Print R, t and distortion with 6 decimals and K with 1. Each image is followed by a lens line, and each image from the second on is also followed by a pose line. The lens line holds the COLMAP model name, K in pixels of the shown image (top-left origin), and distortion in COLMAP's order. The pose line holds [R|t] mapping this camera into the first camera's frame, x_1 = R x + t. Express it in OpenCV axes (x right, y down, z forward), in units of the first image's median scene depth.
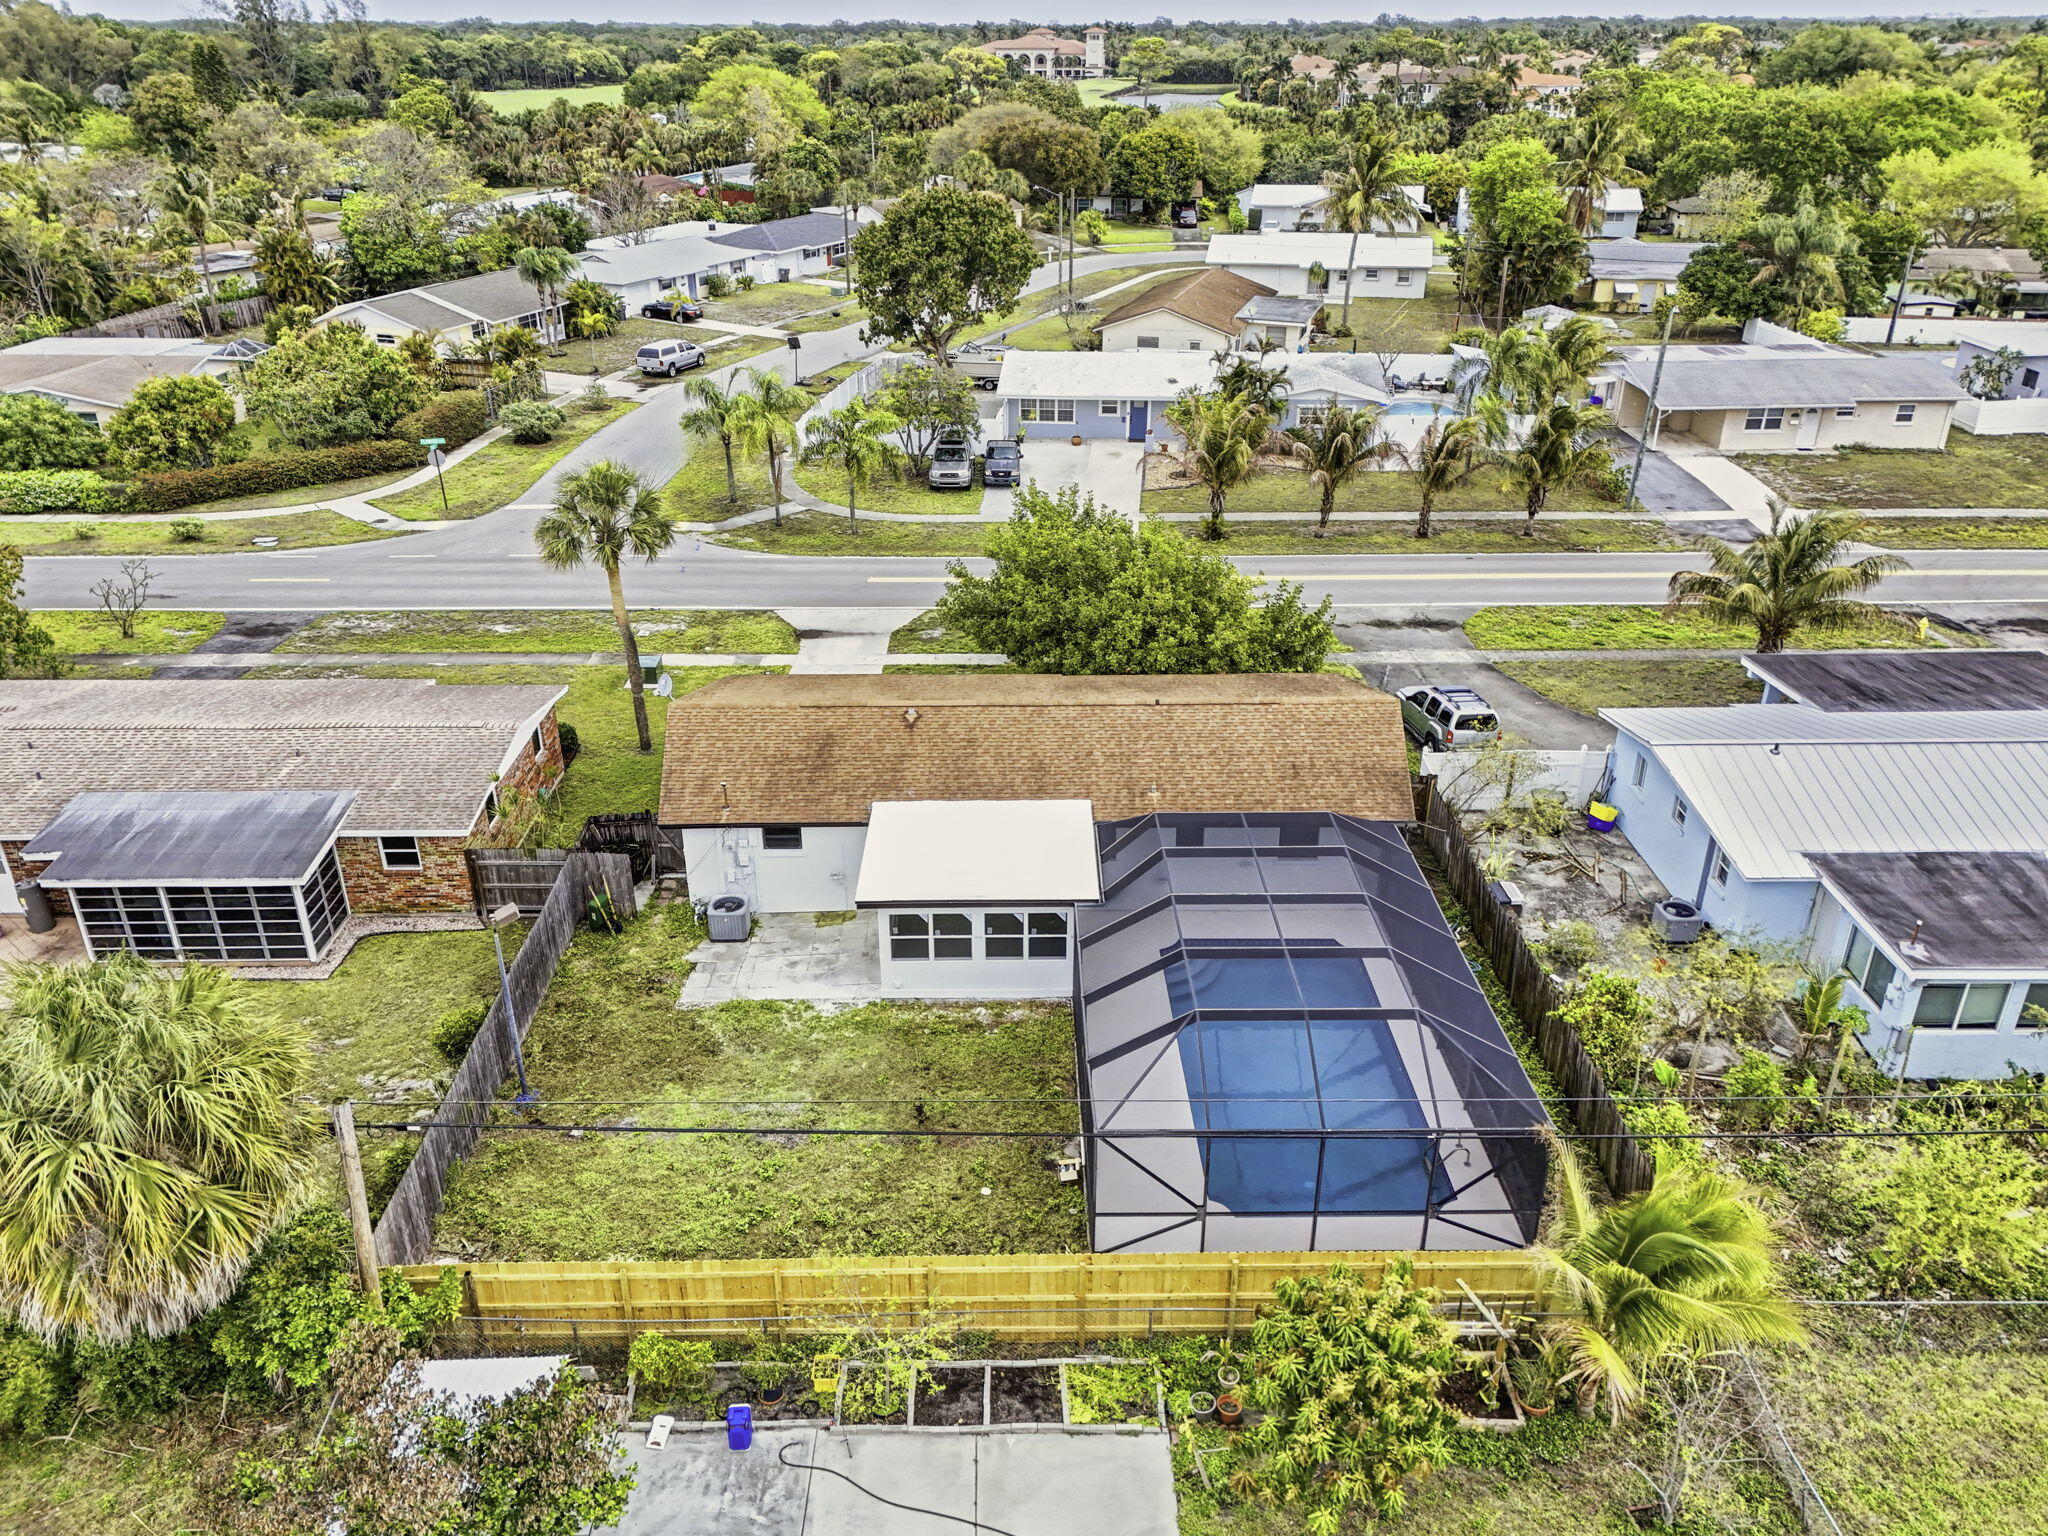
lens RADIAL K [[1508.4, 0, 1024.0], [0, 1508.4, 768.0], [0, 0, 1]] dist [0.075844, -0.061599]
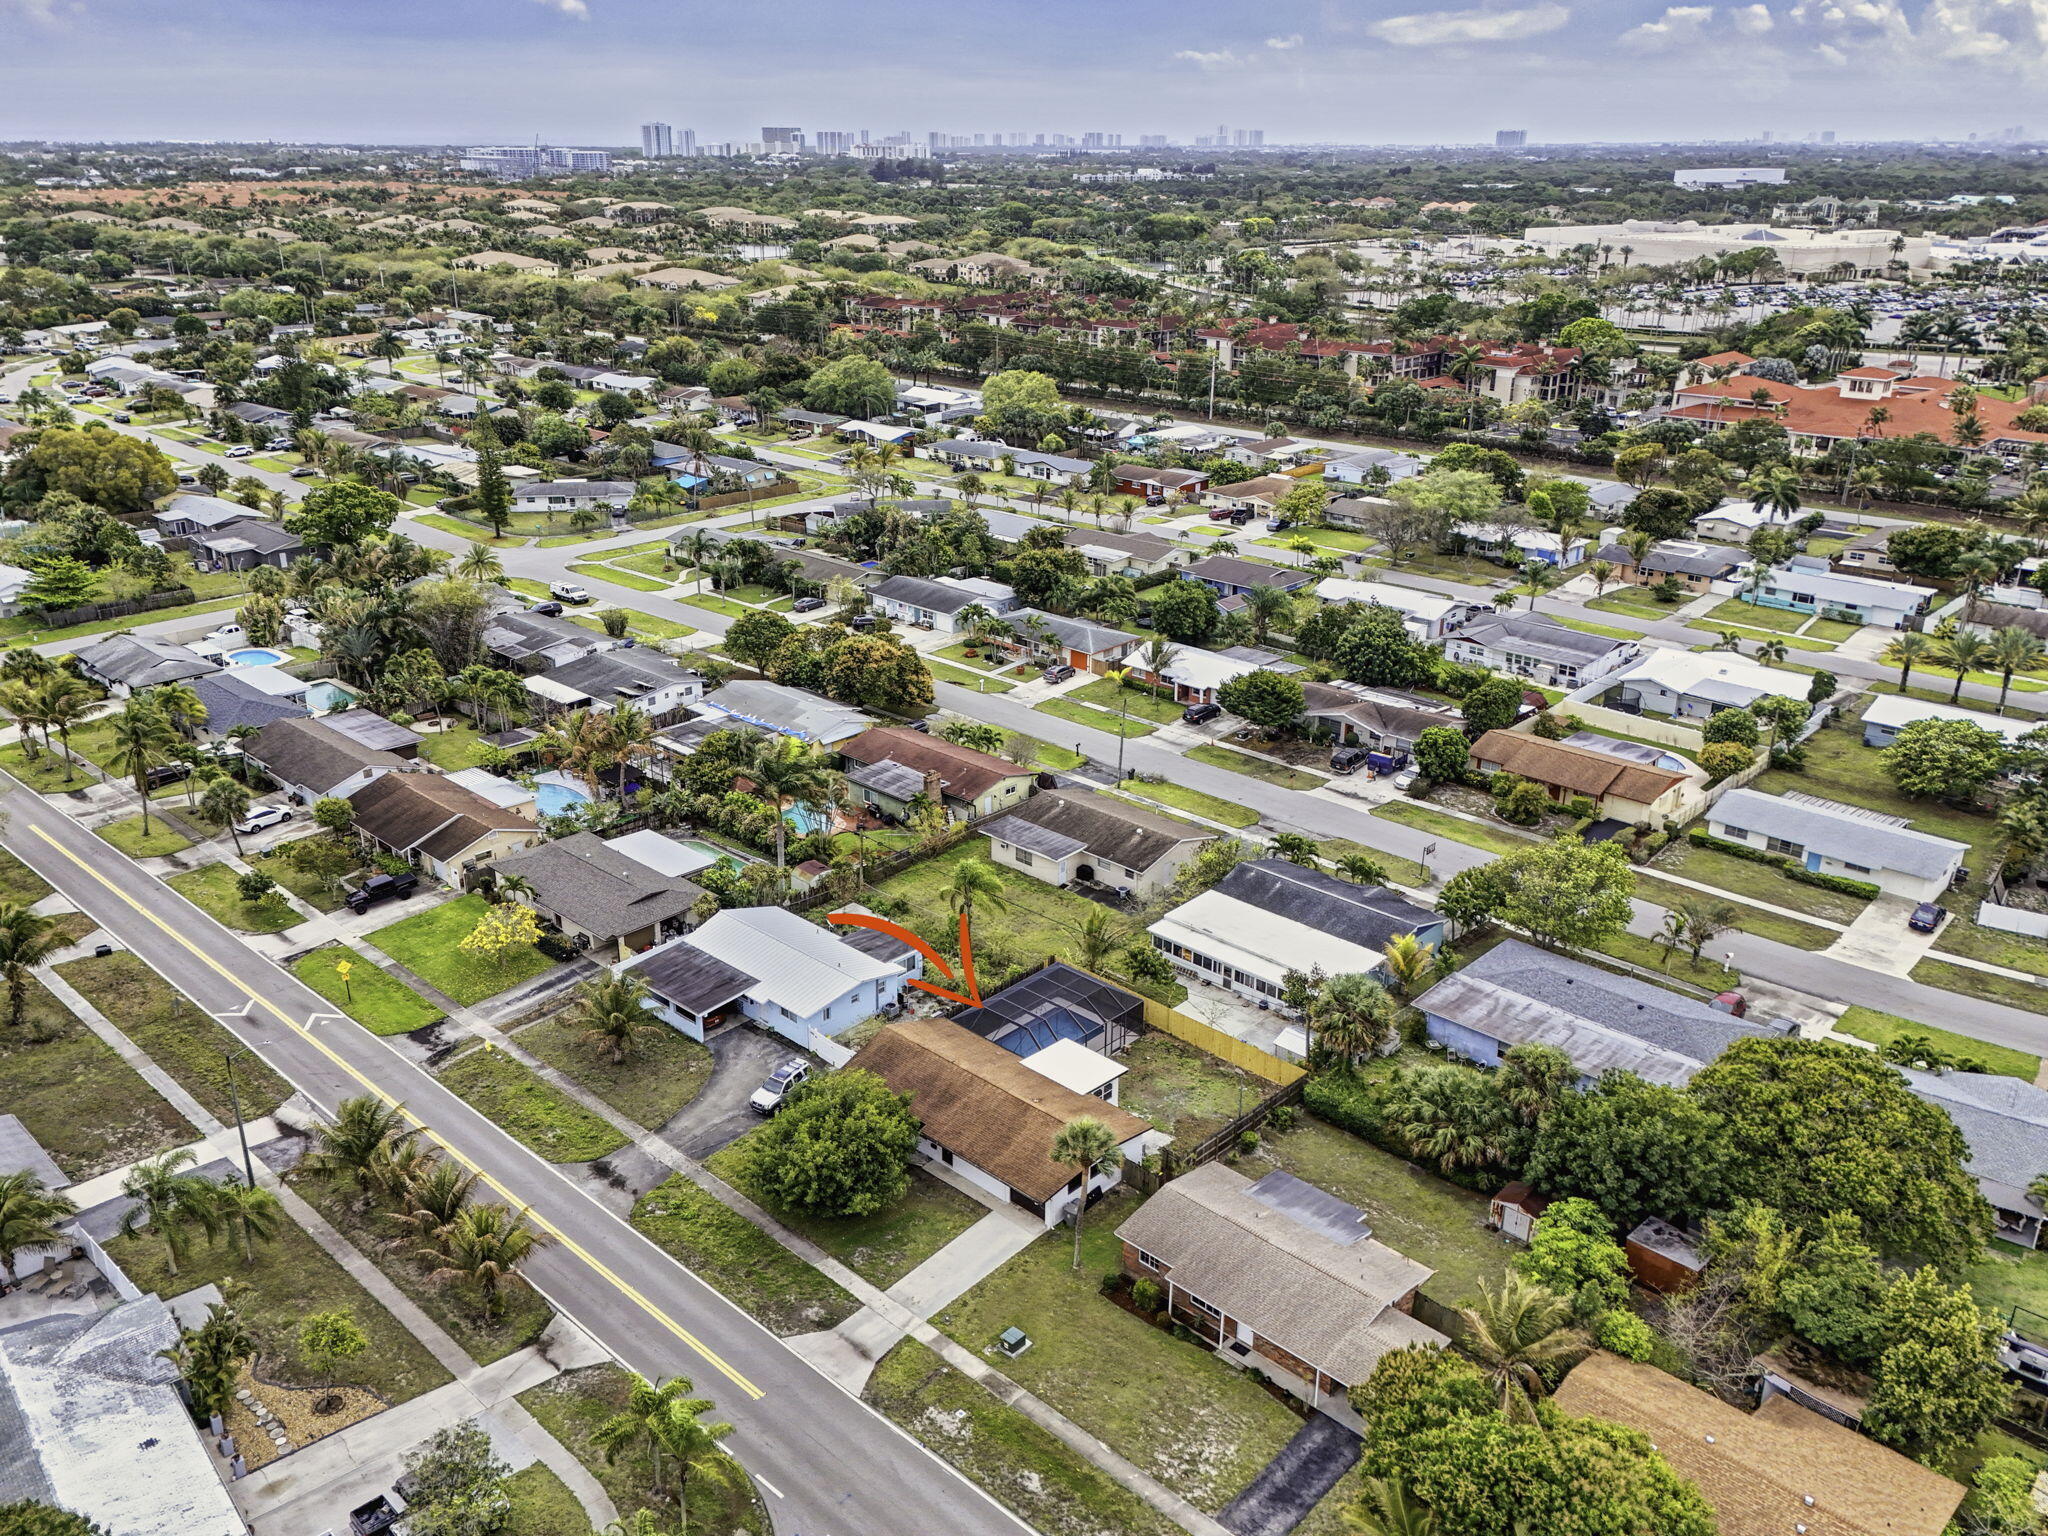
lens RADIAL K [[1584.8, 0, 1024.0], [0, 1584.8, 768.0], [0, 0, 1]] dist [0.086414, -0.094440]
pose [[-0.721211, -0.256700, 0.643398, -1.311540], [0.301507, 0.719885, 0.625187, -1.689852], [-0.623658, 0.644881, -0.441792, 1.547082]]
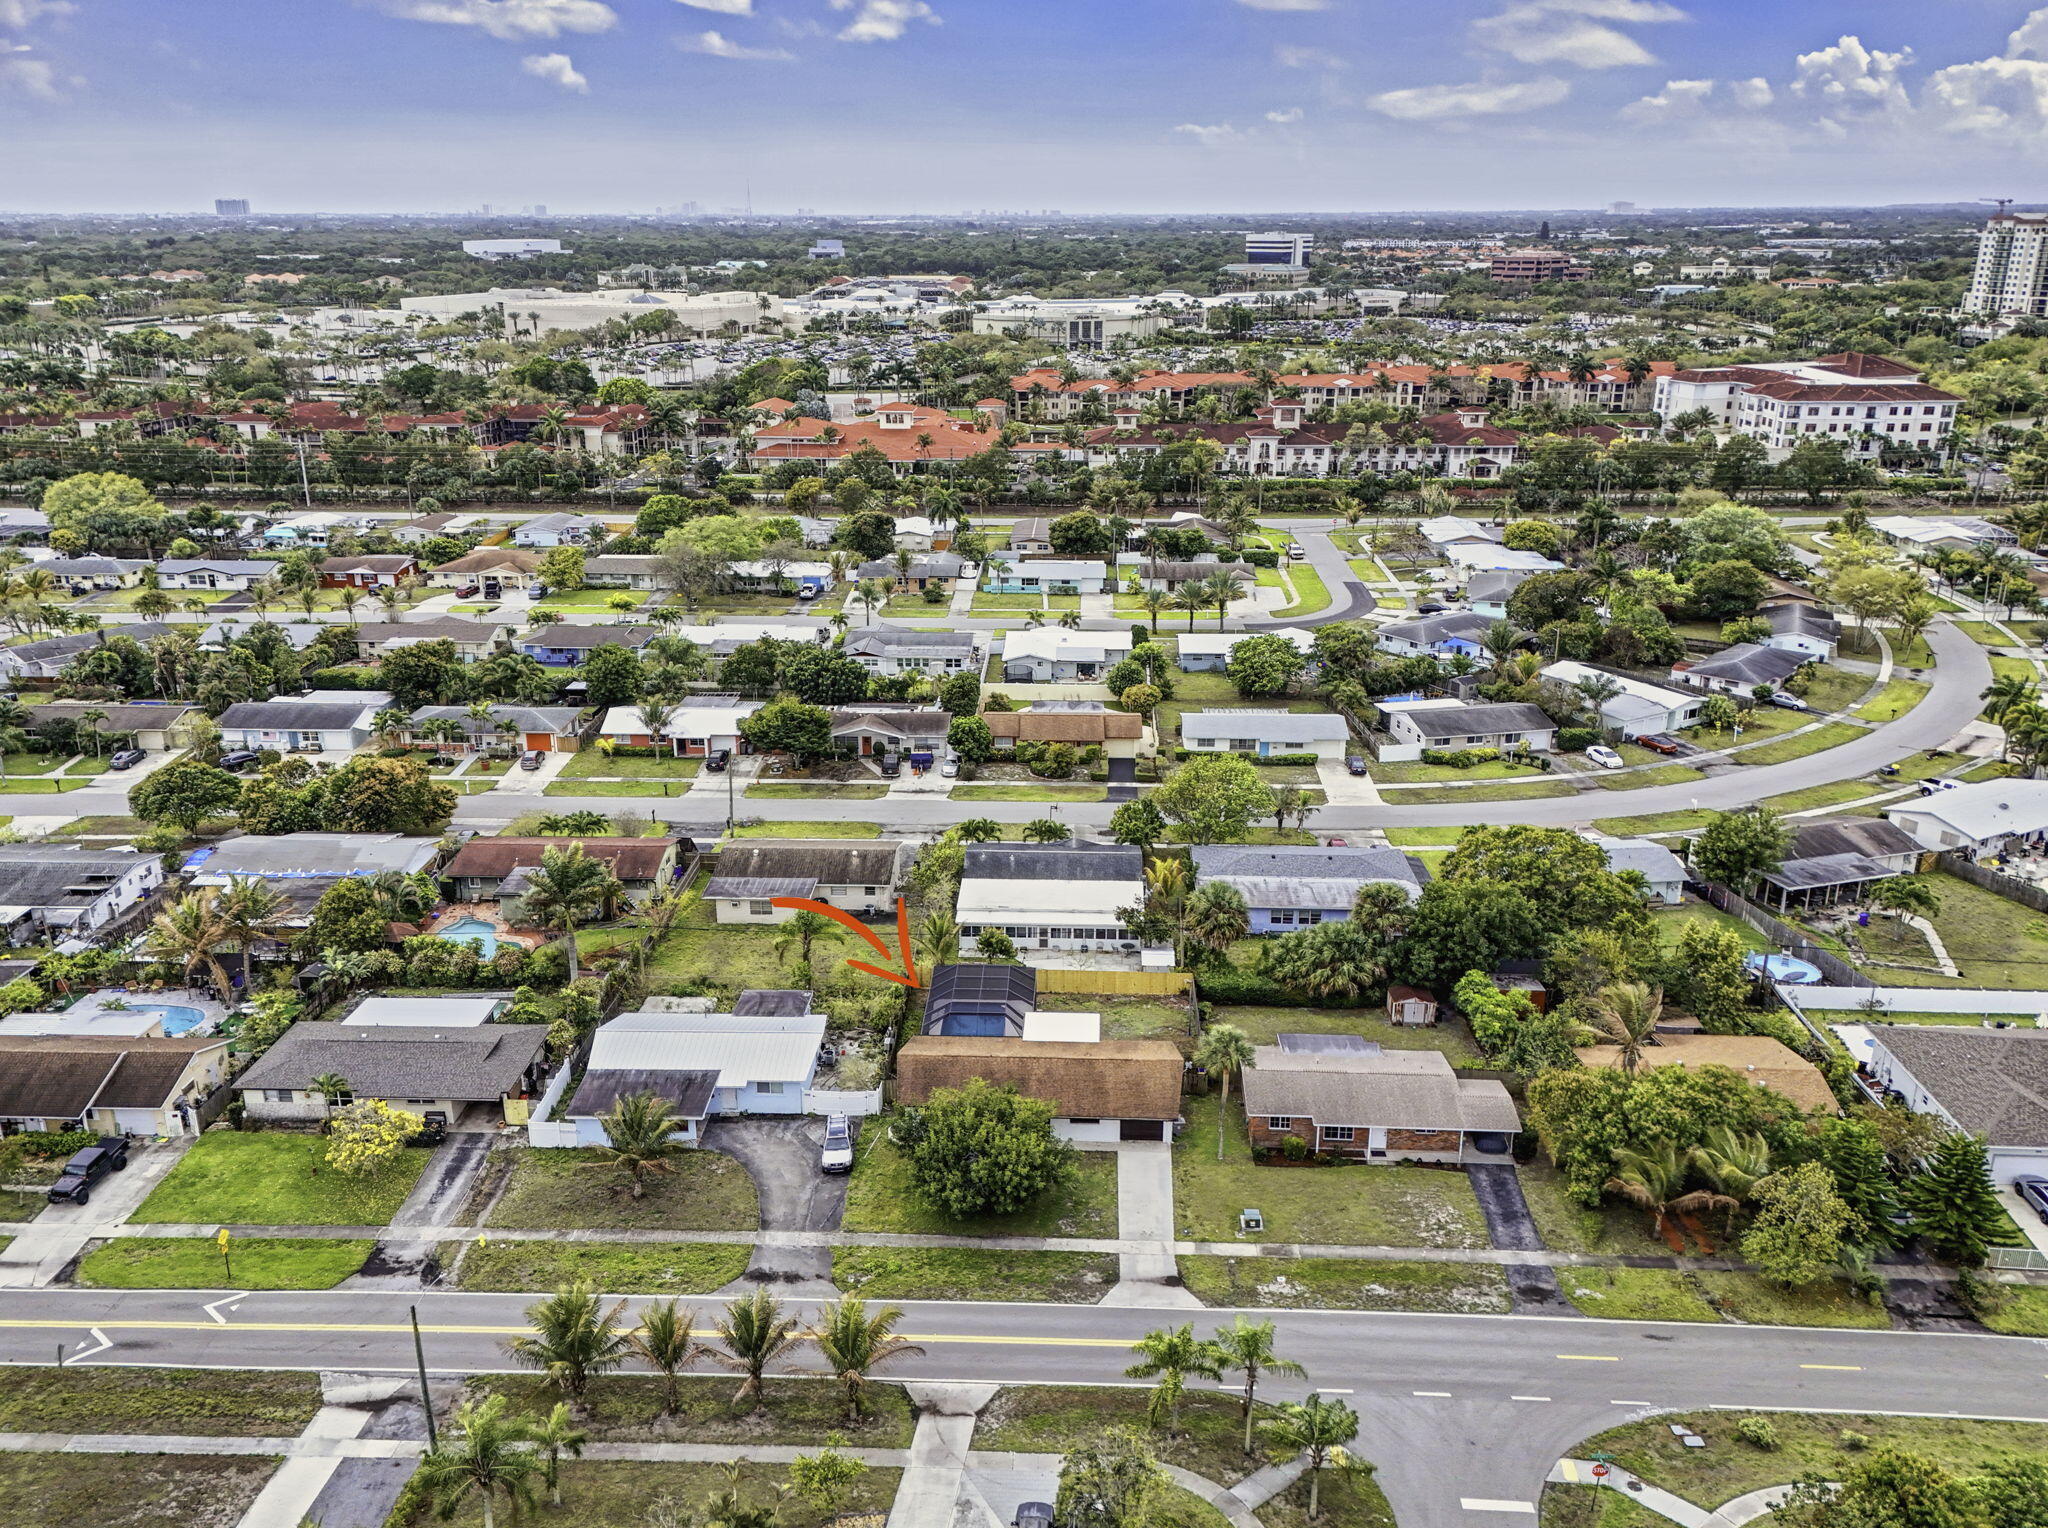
lens RADIAL K [[1586.1, 0, 1015.6], [0, 1586.1, 797.1], [0, 0, 1]] dist [0.079542, -0.073135]
pose [[-0.998340, -0.016669, 0.055126, -0.082132], [0.028354, 0.690894, 0.722400, -2.032989], [-0.050128, 0.722764, -0.689275, 2.257637]]
